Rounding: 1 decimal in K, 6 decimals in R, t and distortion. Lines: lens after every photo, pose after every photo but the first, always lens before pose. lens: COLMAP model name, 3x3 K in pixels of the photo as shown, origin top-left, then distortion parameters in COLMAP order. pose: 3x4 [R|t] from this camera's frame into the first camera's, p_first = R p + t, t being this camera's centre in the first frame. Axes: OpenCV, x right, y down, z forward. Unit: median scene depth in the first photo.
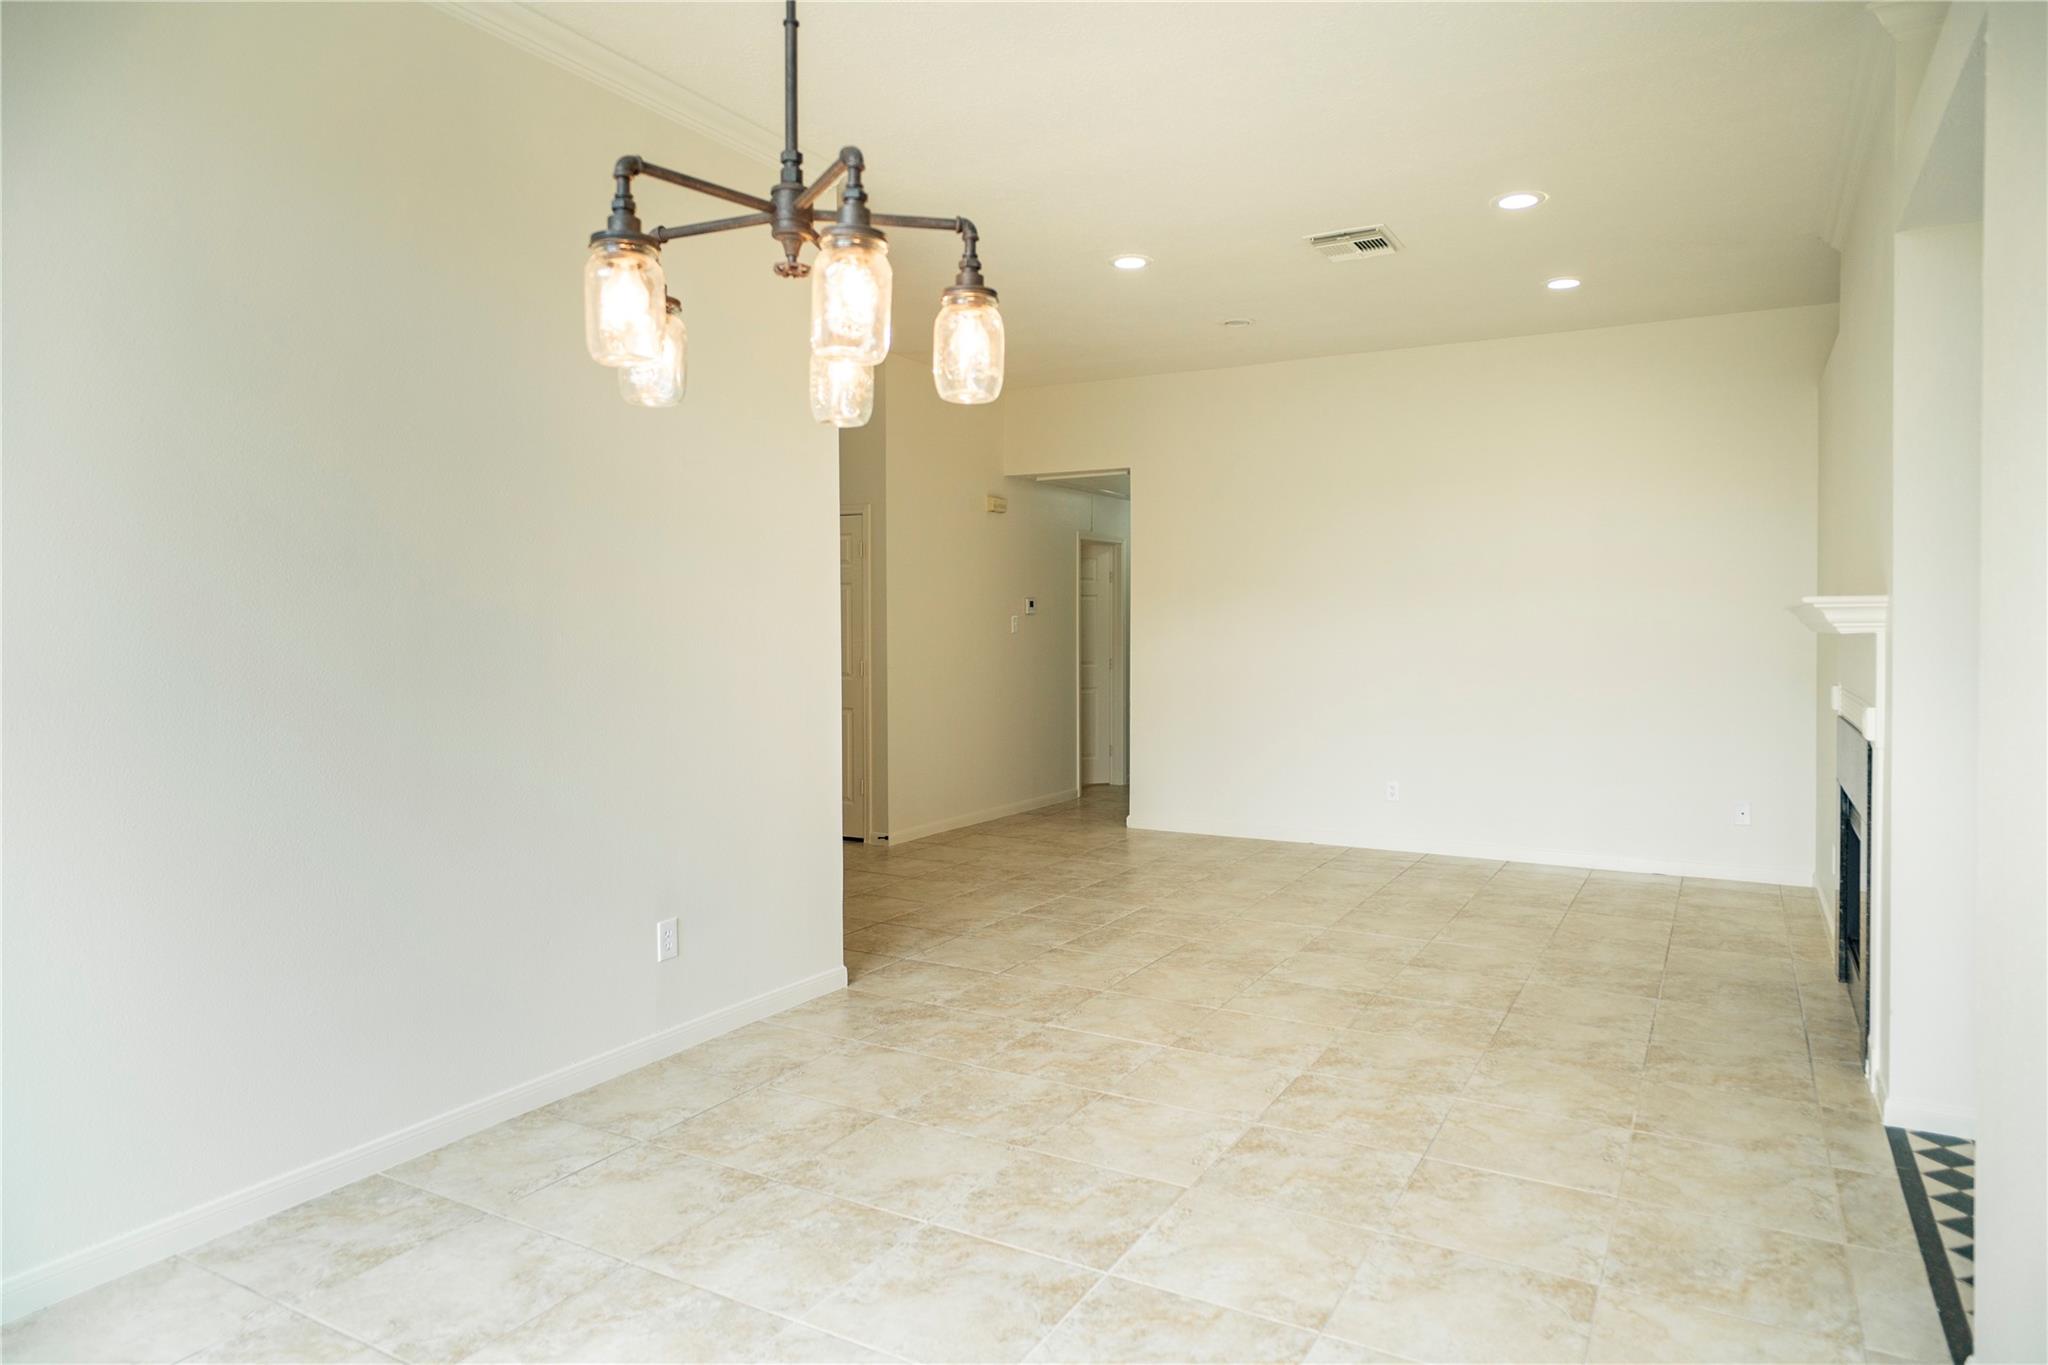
lens RADIAL K [[1223.0, 0, 1024.0], [0, 1223.0, 682.5], [0, 0, 1]] dist [0.000511, 0.002994]
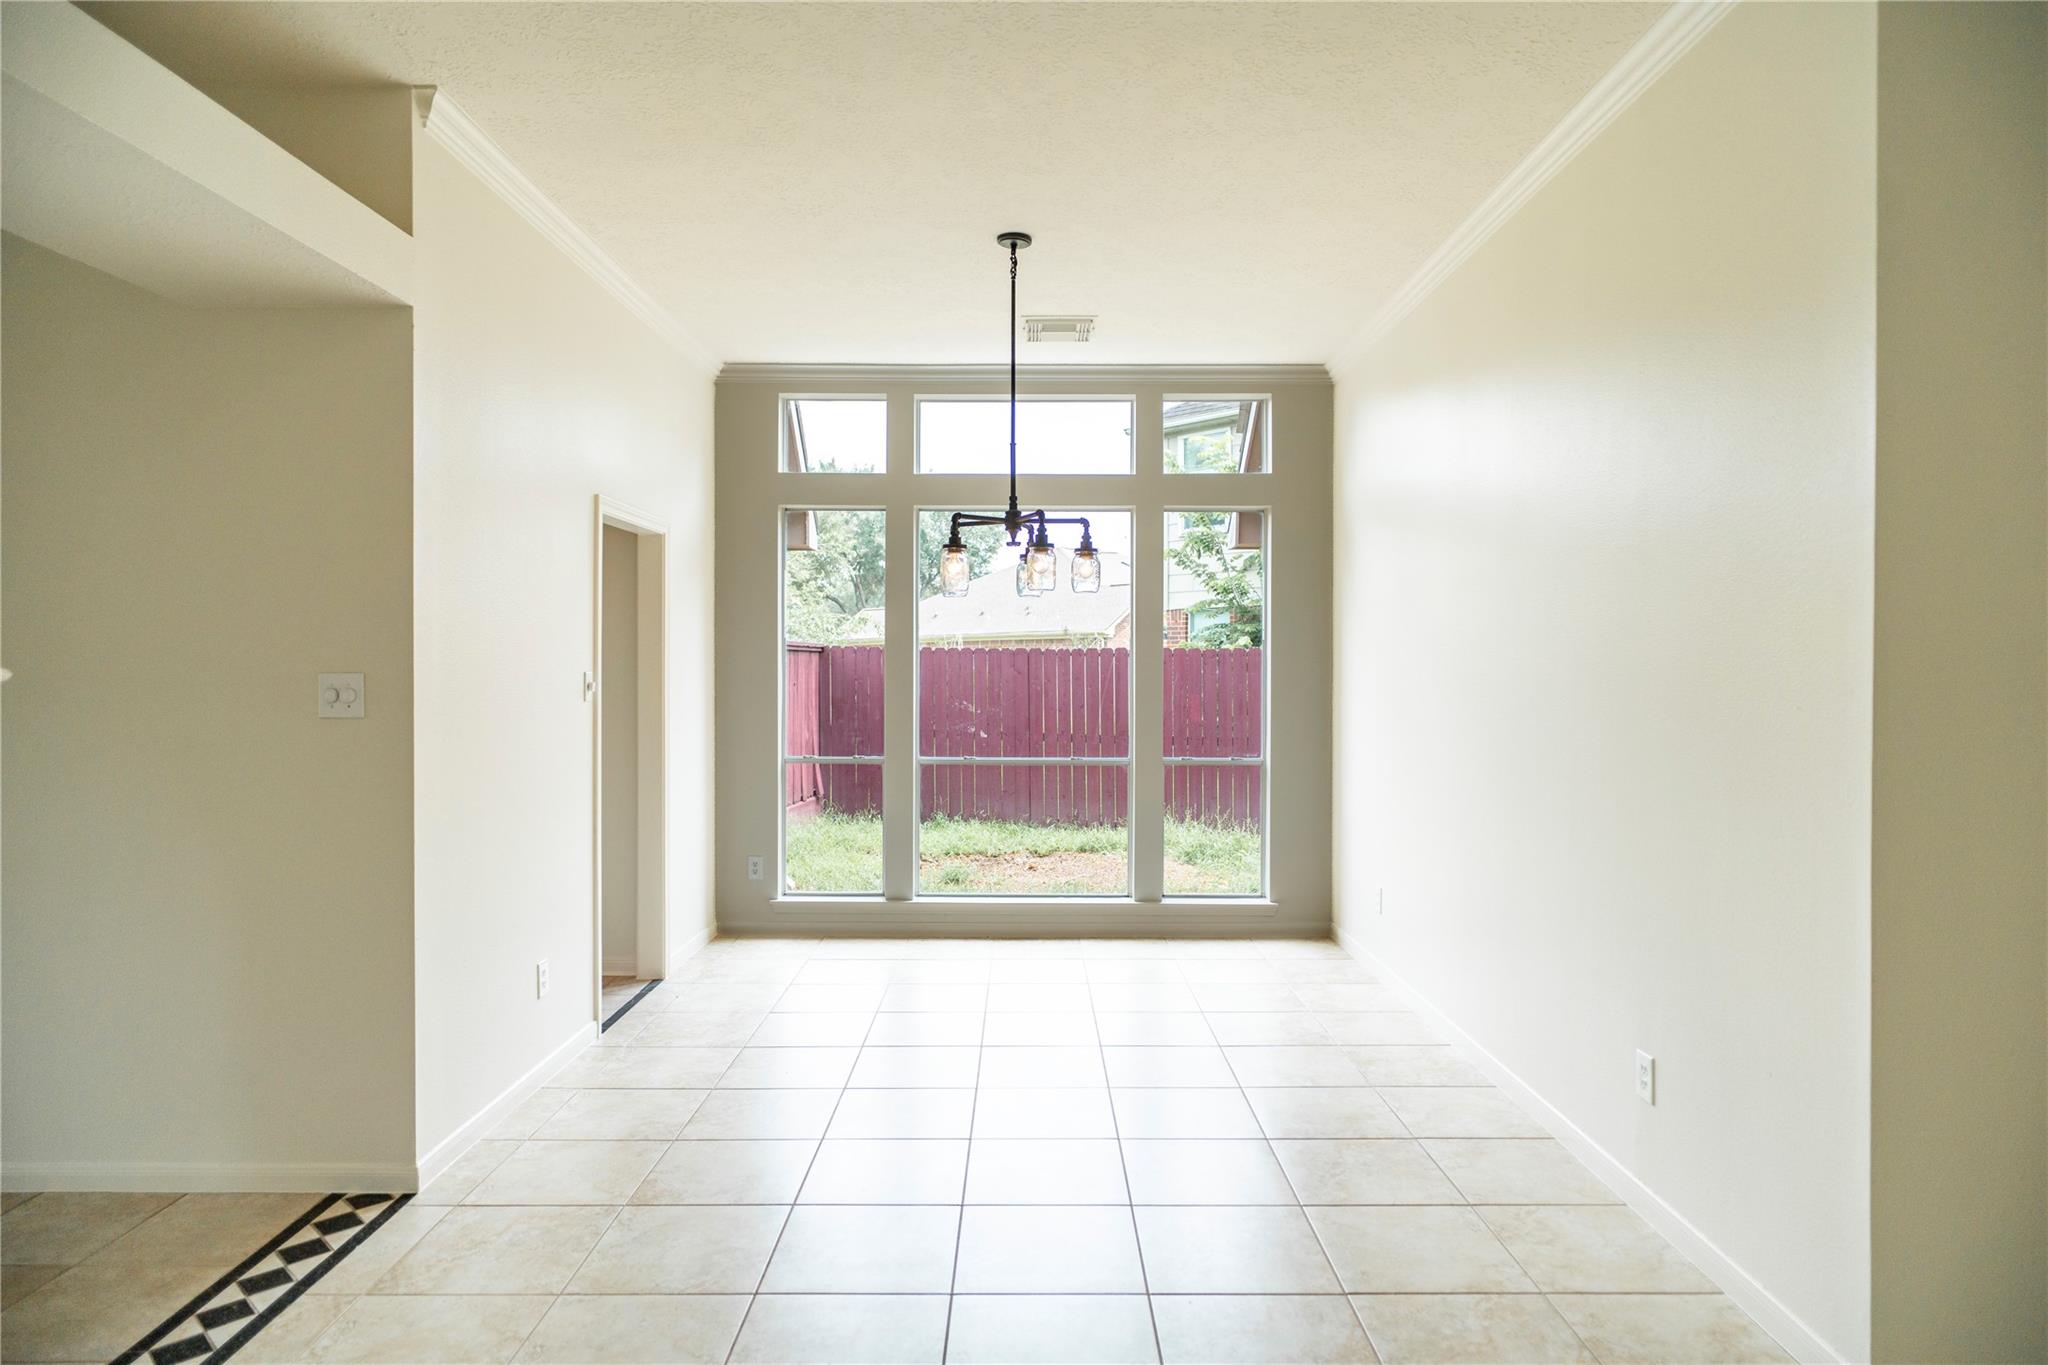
lens RADIAL K [[1223.0, 0, 1024.0], [0, 1223.0, 682.5], [0, 0, 1]] dist [0.000511, 0.002994]
pose [[-0.867207, 0.010893, -0.497828, 0.621762], [-0.017017, 0.998528, 0.051493, -0.115759], [0.497656, 0.053127, -0.865746, 1.930096]]
